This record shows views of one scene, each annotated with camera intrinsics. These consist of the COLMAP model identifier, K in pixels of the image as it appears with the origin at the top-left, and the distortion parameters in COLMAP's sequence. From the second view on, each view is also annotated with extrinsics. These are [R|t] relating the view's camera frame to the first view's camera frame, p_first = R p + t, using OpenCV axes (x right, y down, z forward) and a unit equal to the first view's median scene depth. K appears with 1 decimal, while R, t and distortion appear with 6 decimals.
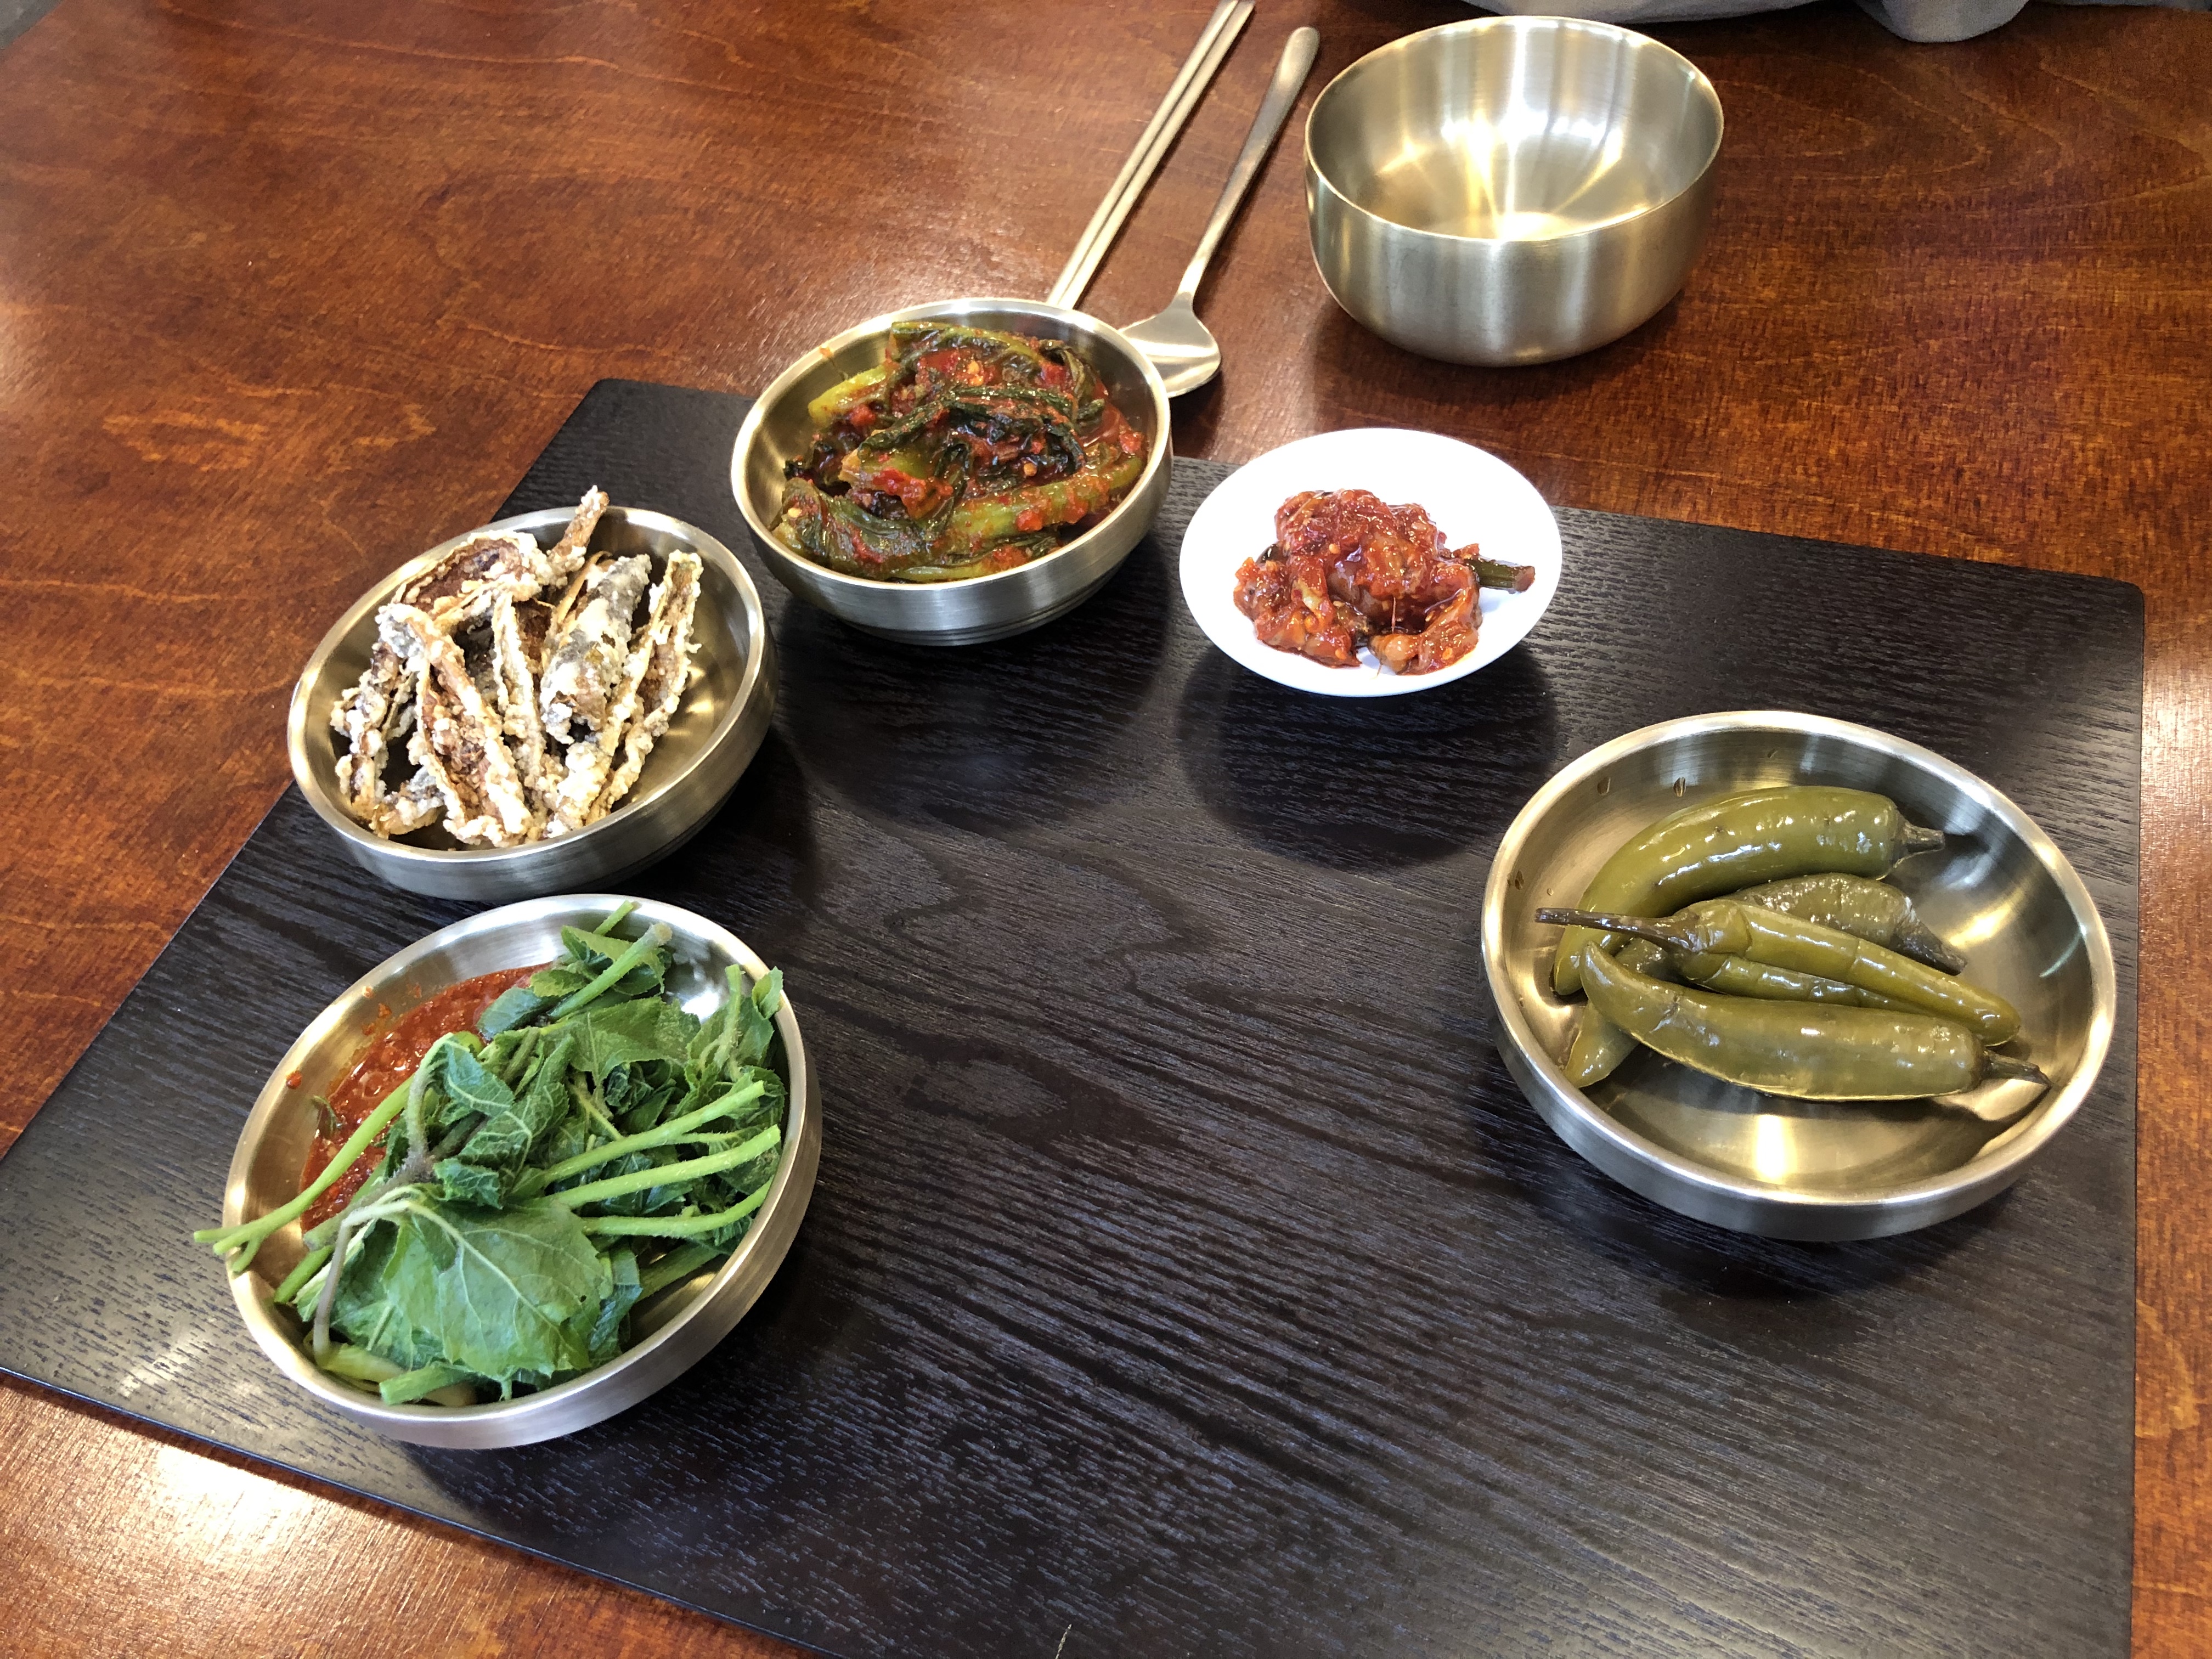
lens RADIAL K [[1779.0, 0, 1113.4], [0, 1779.0, 831.7], [0, 0, 1]] dist [0.040167, -0.032605]
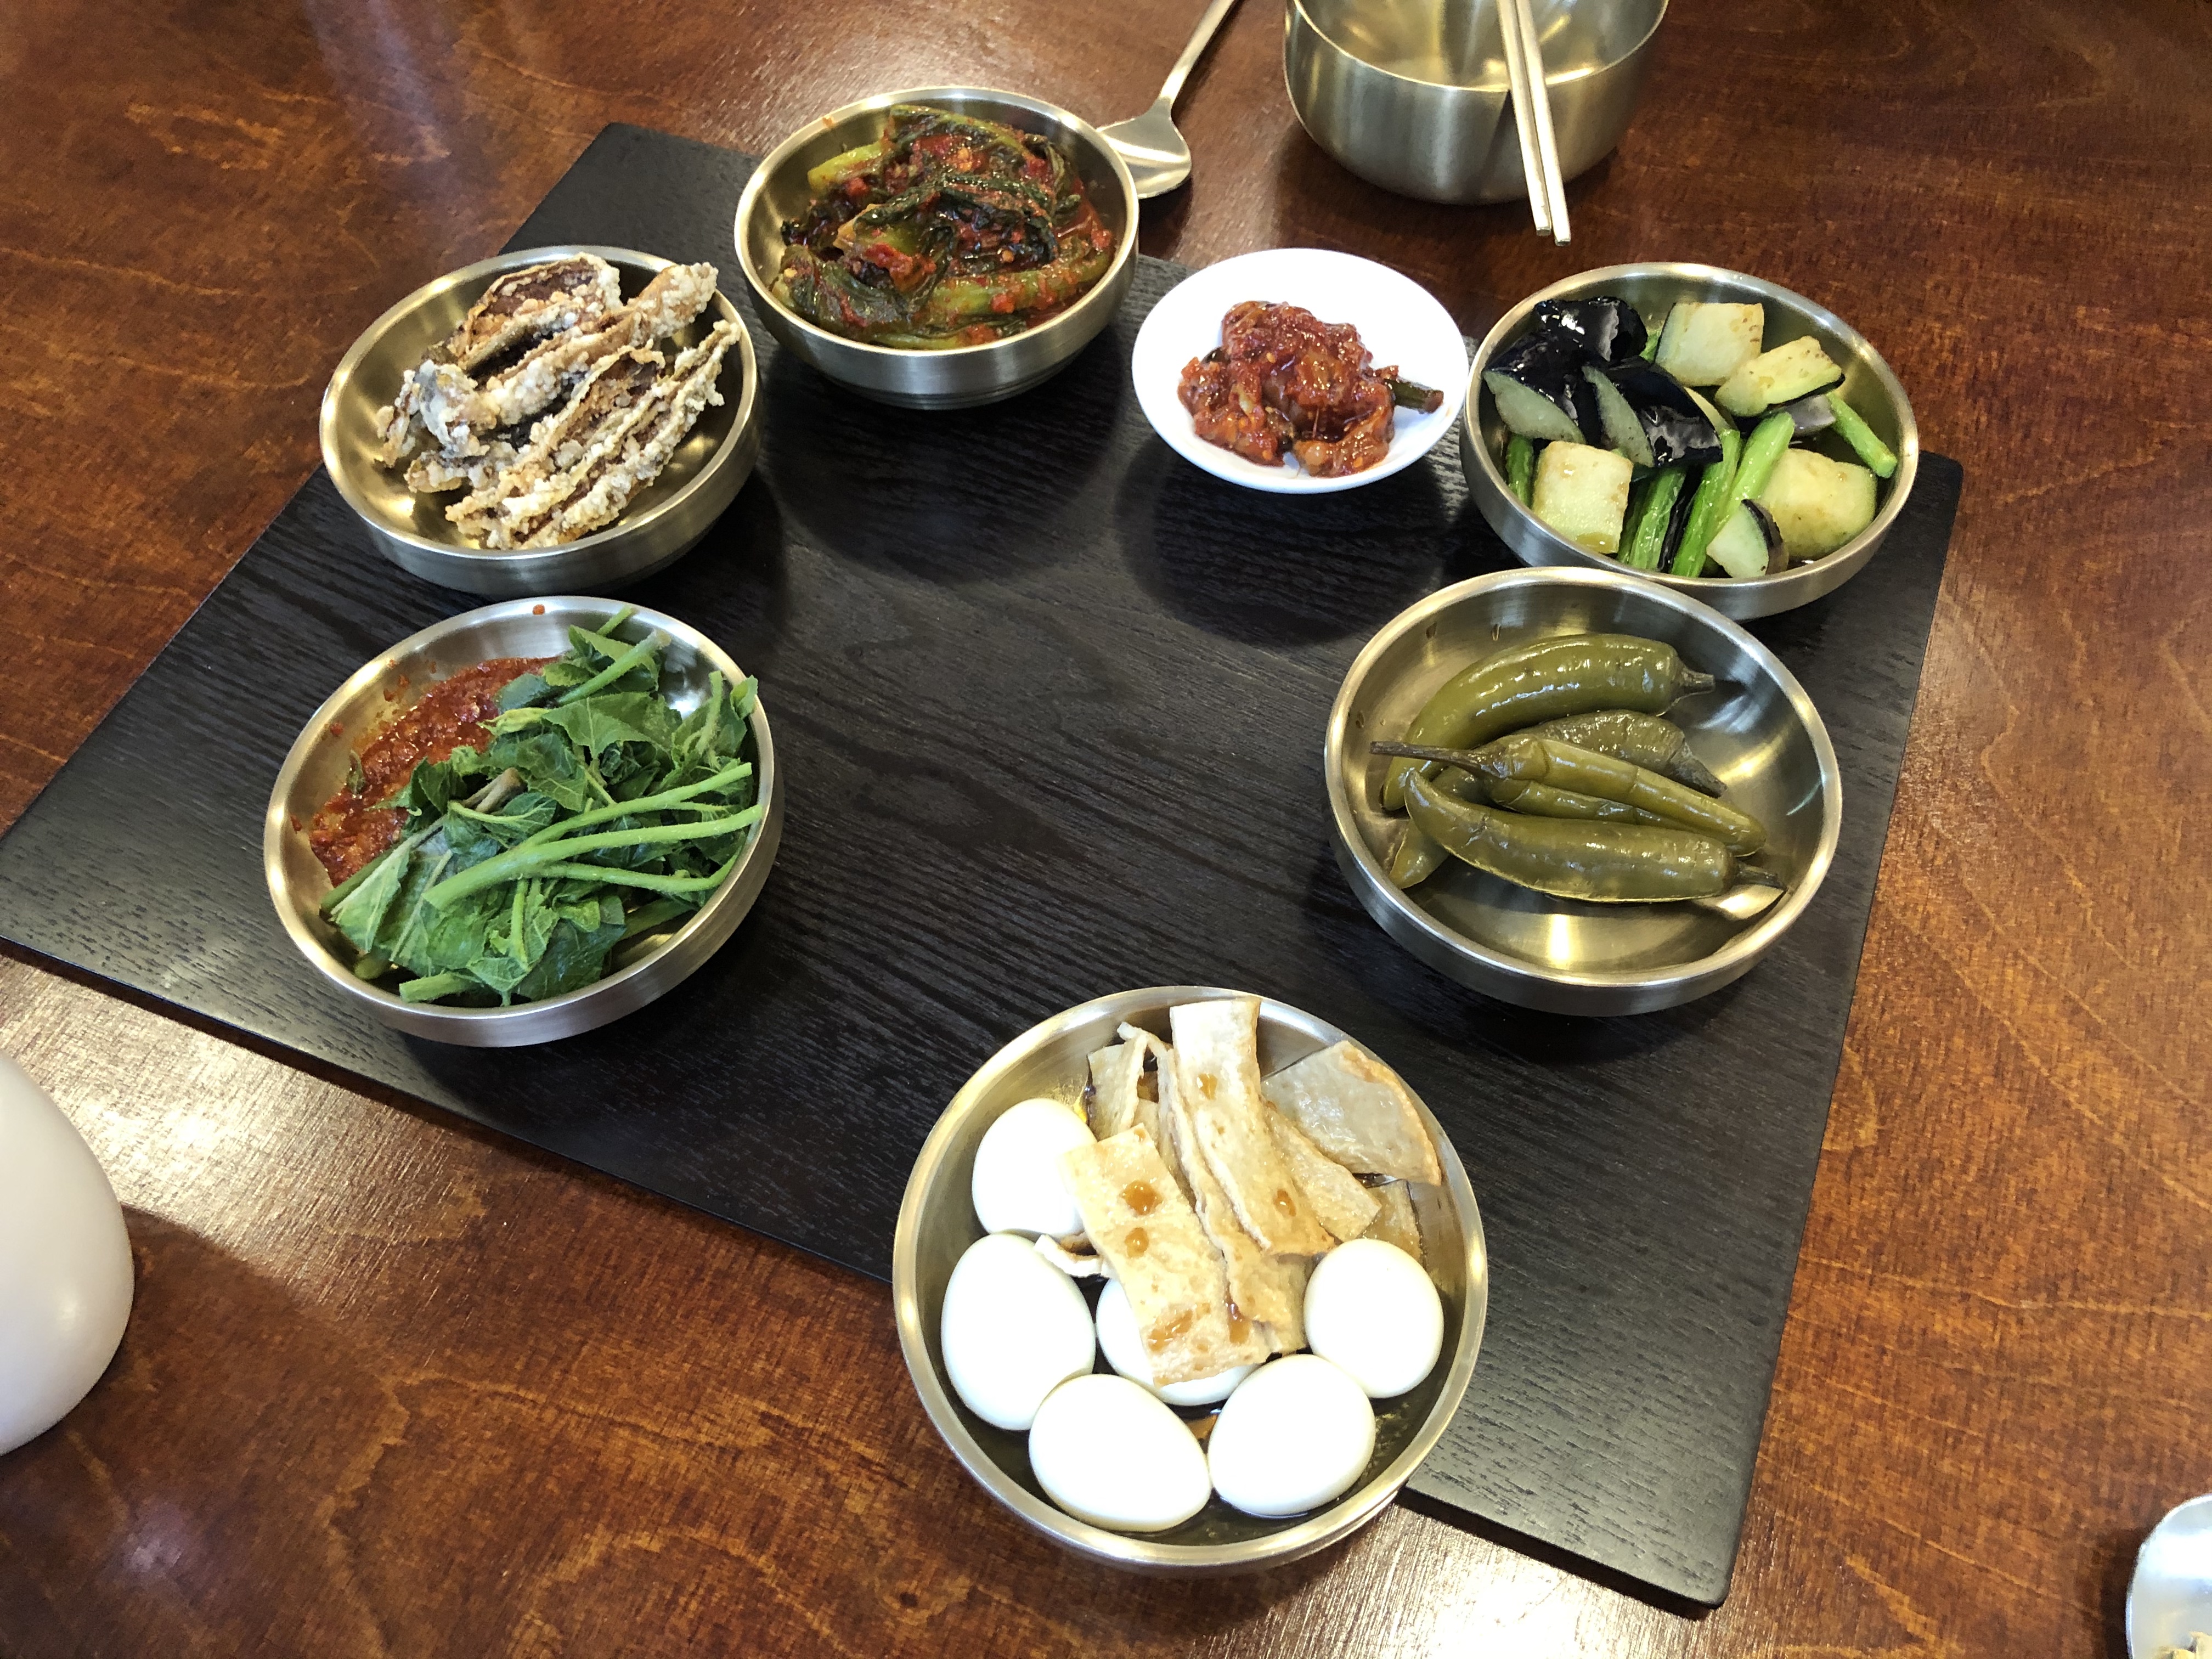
lens RADIAL K [[1779.0, 0, 1113.4], [0, 1779.0, 831.7], [0, 0, 1]] dist [0.040167, -0.032605]
pose [[0.994656, 0.091801, 0.047245, -0.001202], [-0.096547, 0.989167, 0.110580, 0.022344], [-0.036582, -0.114551, 0.992744, -0.148433]]
